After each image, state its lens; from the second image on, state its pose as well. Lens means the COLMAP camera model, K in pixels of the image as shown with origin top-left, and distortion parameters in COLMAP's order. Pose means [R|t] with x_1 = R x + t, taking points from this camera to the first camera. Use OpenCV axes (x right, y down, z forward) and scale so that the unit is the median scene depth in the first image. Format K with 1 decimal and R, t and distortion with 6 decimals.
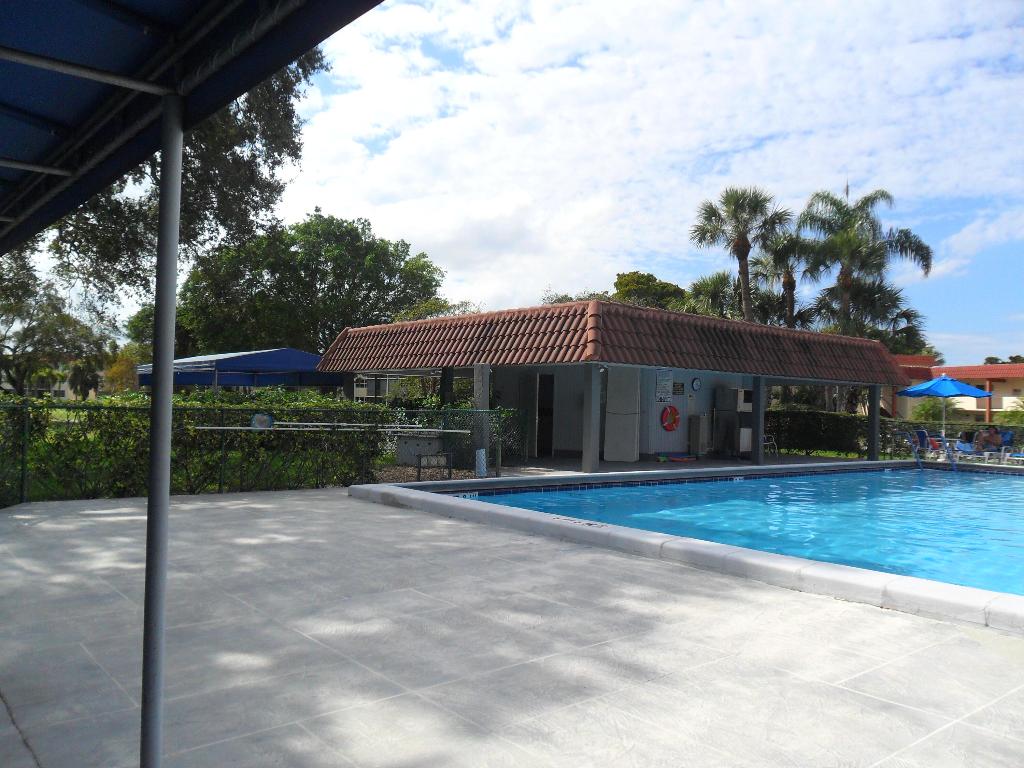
lens RADIAL K [[843.1, 0, 510.3], [0, 843.1, 382.3], [0, 0, 1]] dist [-0.013116, 0.022630]
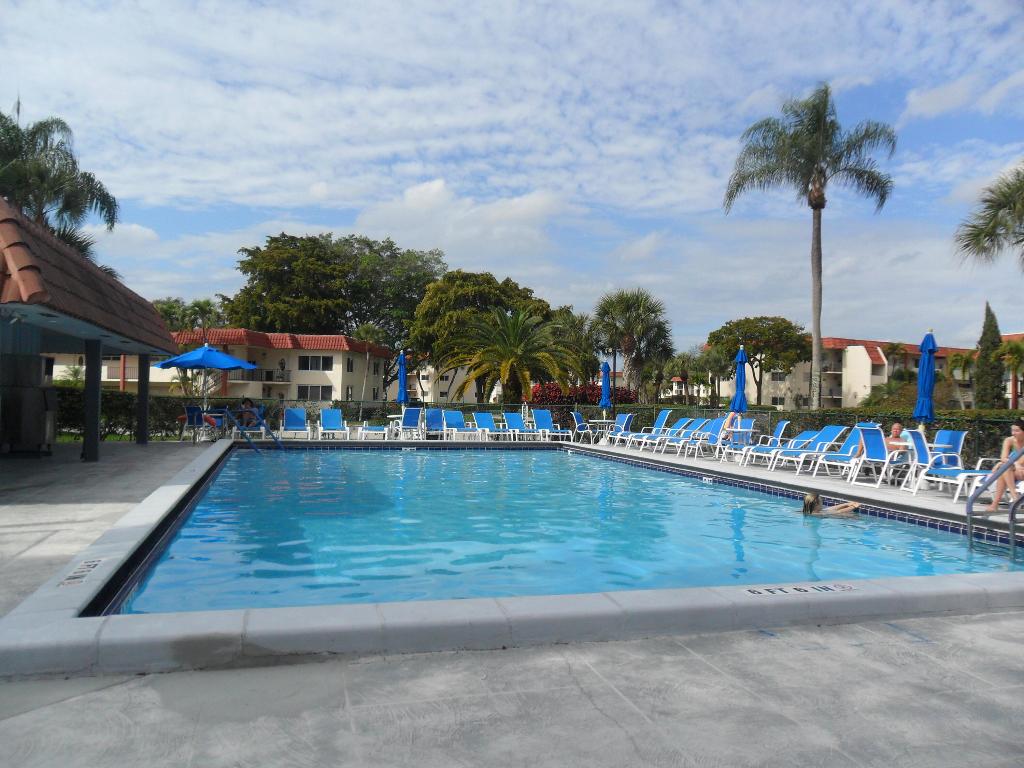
lens RADIAL K [[843.1, 0, 509.3], [0, 843.1, 383.1], [0, 0, 1]] dist [-0.013116, 0.022630]
pose [[0.411127, -0.006607, 0.911554, -0.182283], [-0.029985, 0.999335, 0.020767, 0.004043], [-0.911085, -0.035871, 0.410655, 0.312988]]
